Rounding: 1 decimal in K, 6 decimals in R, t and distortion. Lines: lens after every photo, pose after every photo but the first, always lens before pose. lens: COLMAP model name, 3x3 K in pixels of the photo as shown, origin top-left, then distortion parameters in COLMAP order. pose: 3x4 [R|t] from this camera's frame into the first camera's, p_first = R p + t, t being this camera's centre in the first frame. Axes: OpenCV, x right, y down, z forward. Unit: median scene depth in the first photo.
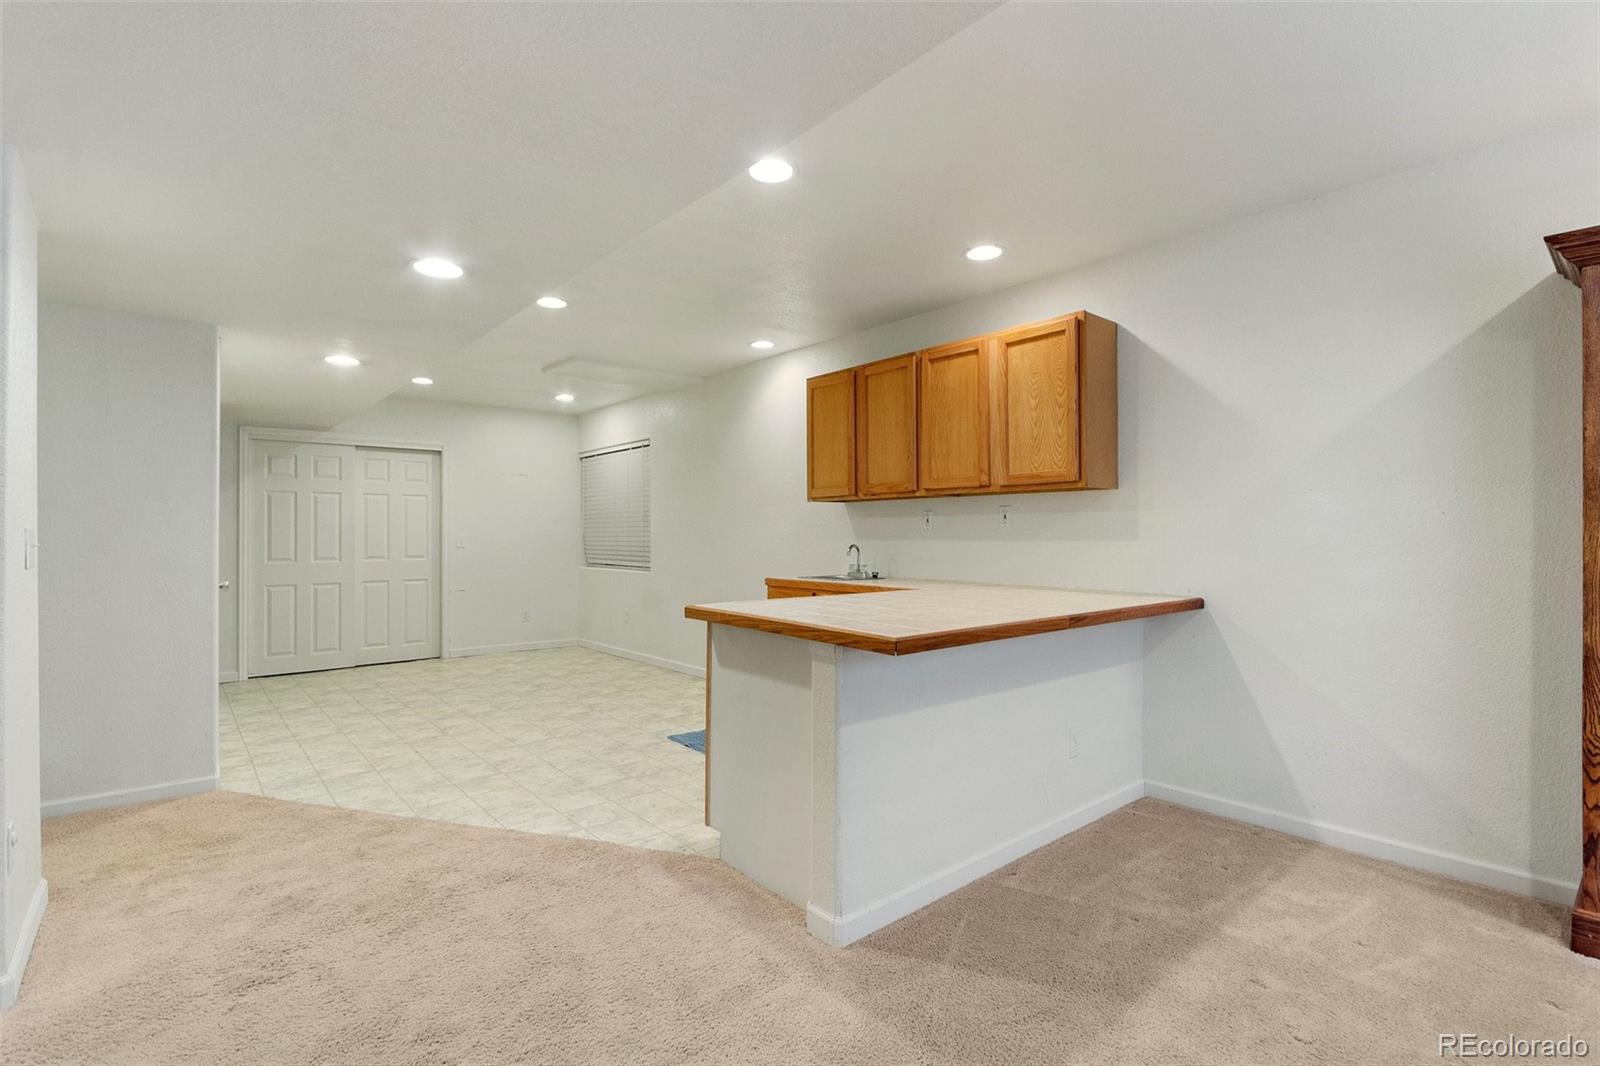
lens RADIAL K [[741.0, 0, 802.2], [0, 741.0, 534.4], [0, 0, 1]] dist [-0.004471, -0.001650]
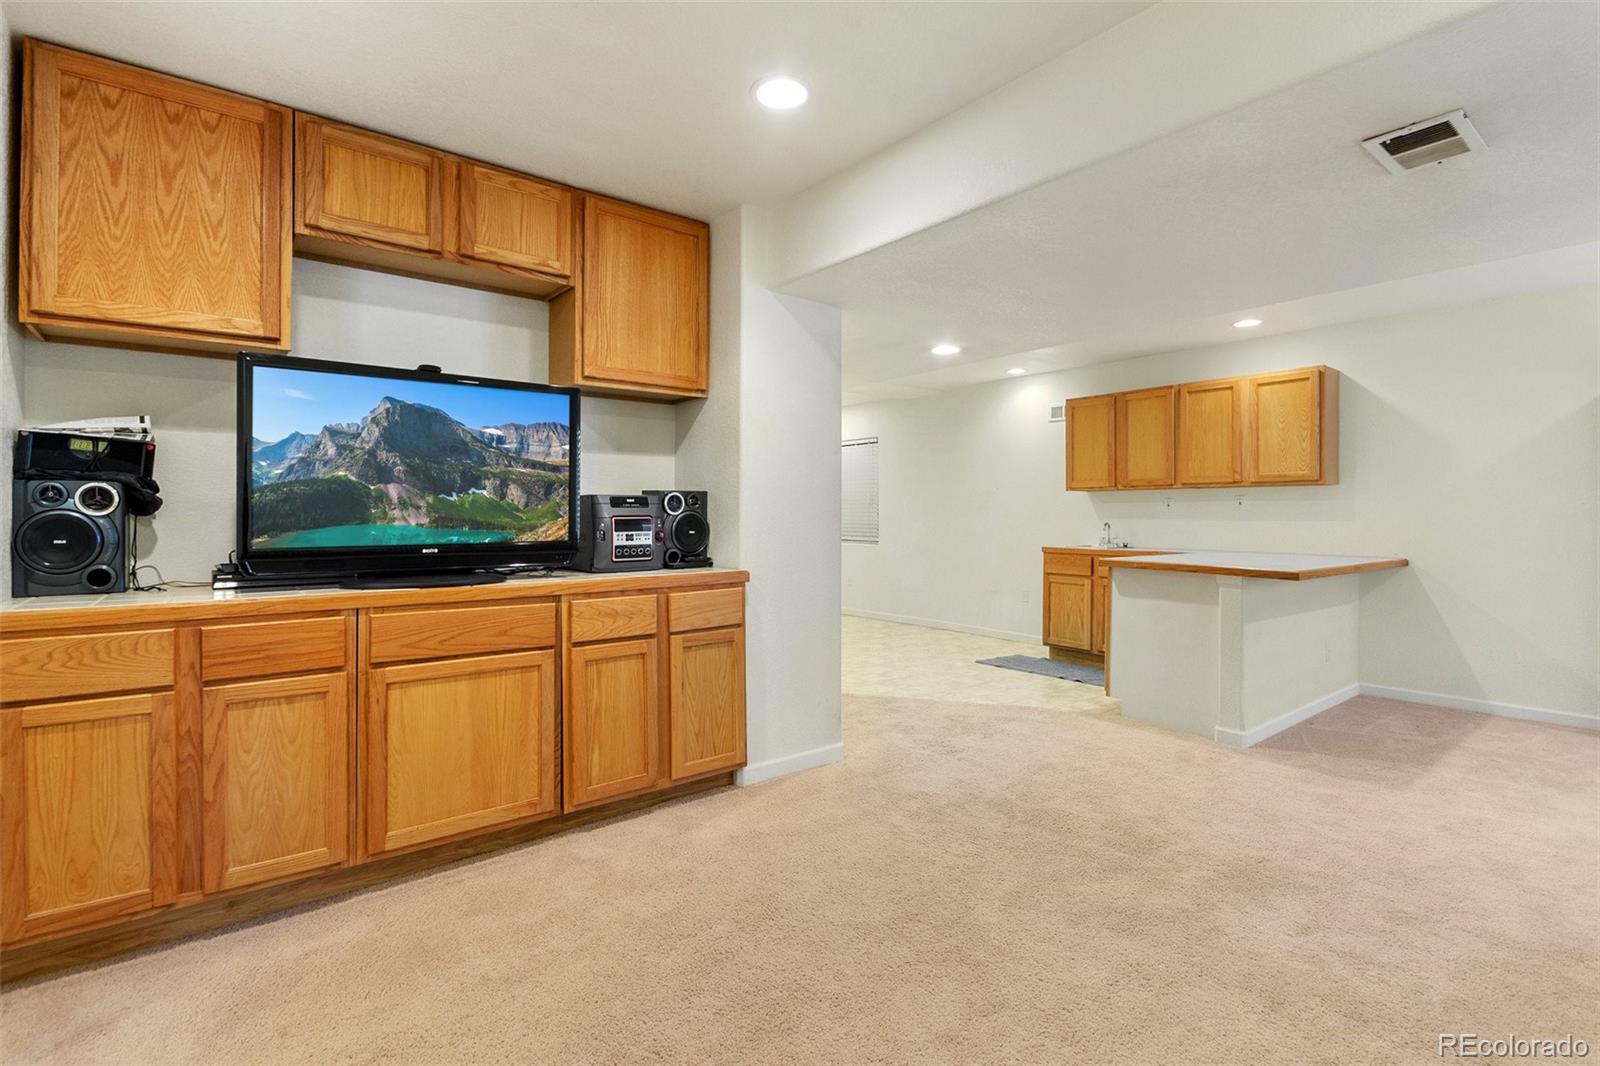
lens RADIAL K [[741.0, 0, 795.2], [0, 741.0, 519.9], [0, 0, 1]] dist [-0.004471, -0.001650]
pose [[0.999327, 0.005570, -0.036246, -0.571394], [-0.005356, 0.999968, 0.006020, 0.004659], [0.036278, -0.005822, 0.999325, -0.477271]]
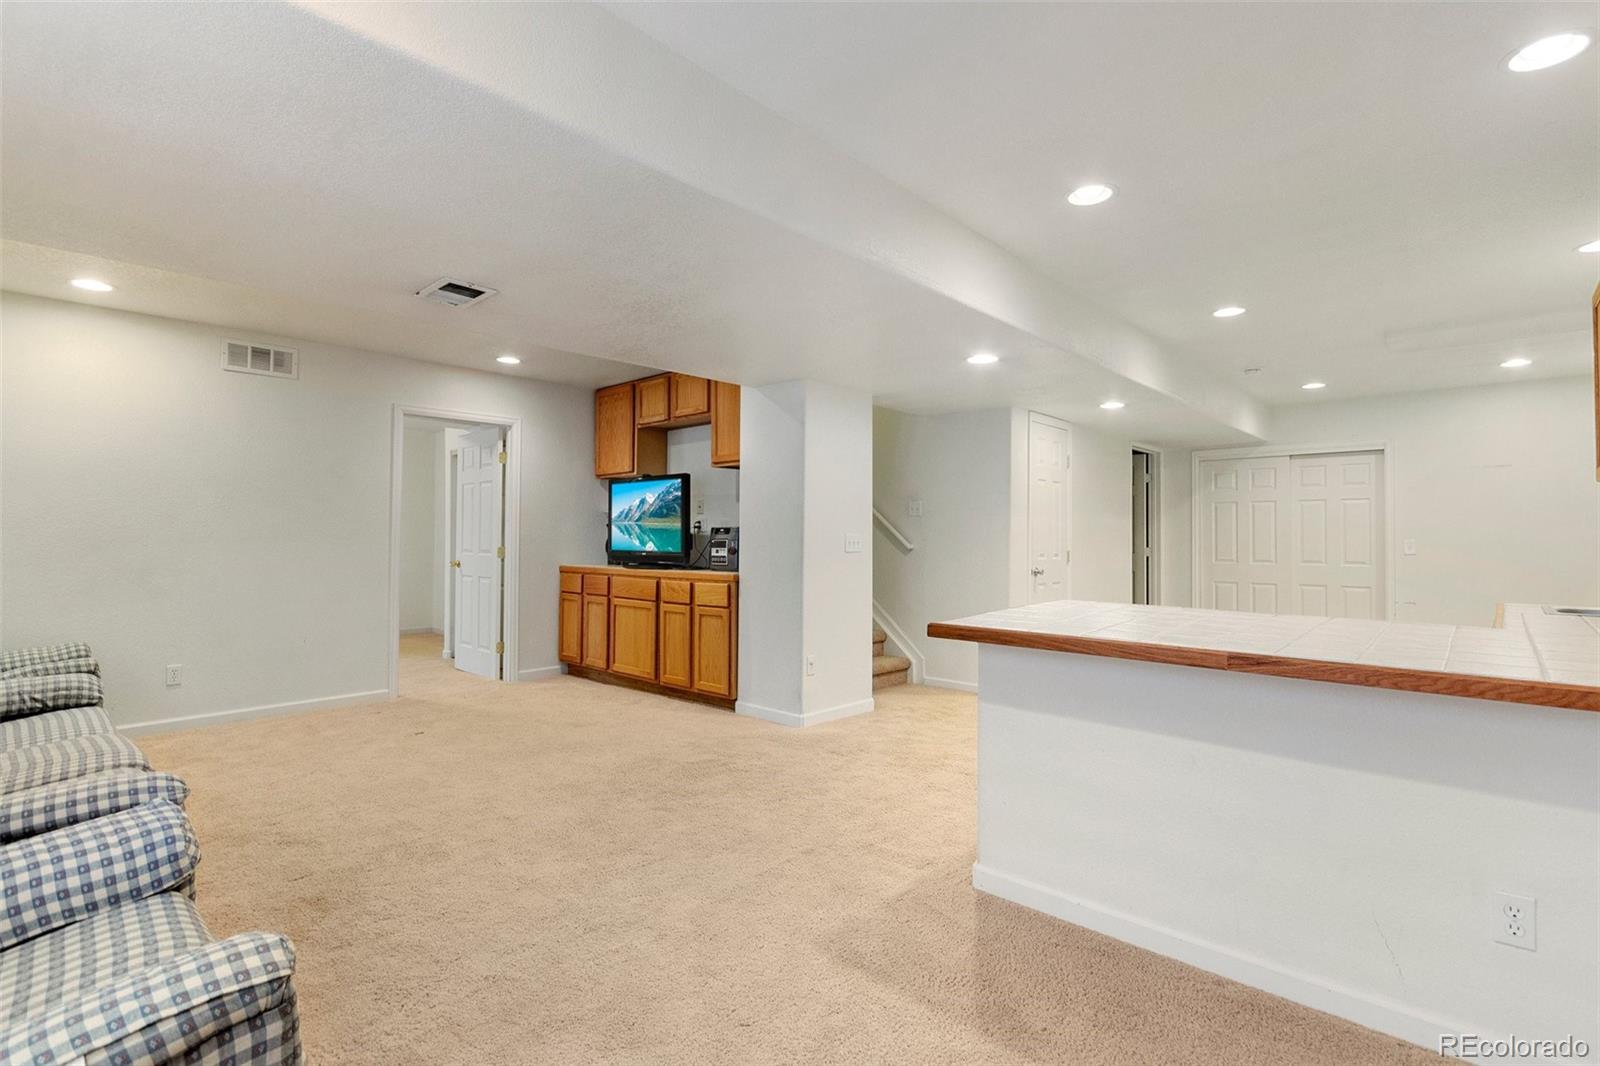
lens RADIAL K [[741.0, 0, 800.0], [0, 741.0, 531.6], [0, 0, 1]] dist [-0.004471, -0.001650]
pose [[0.126378, -0.003817, -0.991975, 0.704297], [-0.006491, 0.999968, -0.004675, -0.002957], [0.991961, 0.007029, 0.126350, 0.334372]]
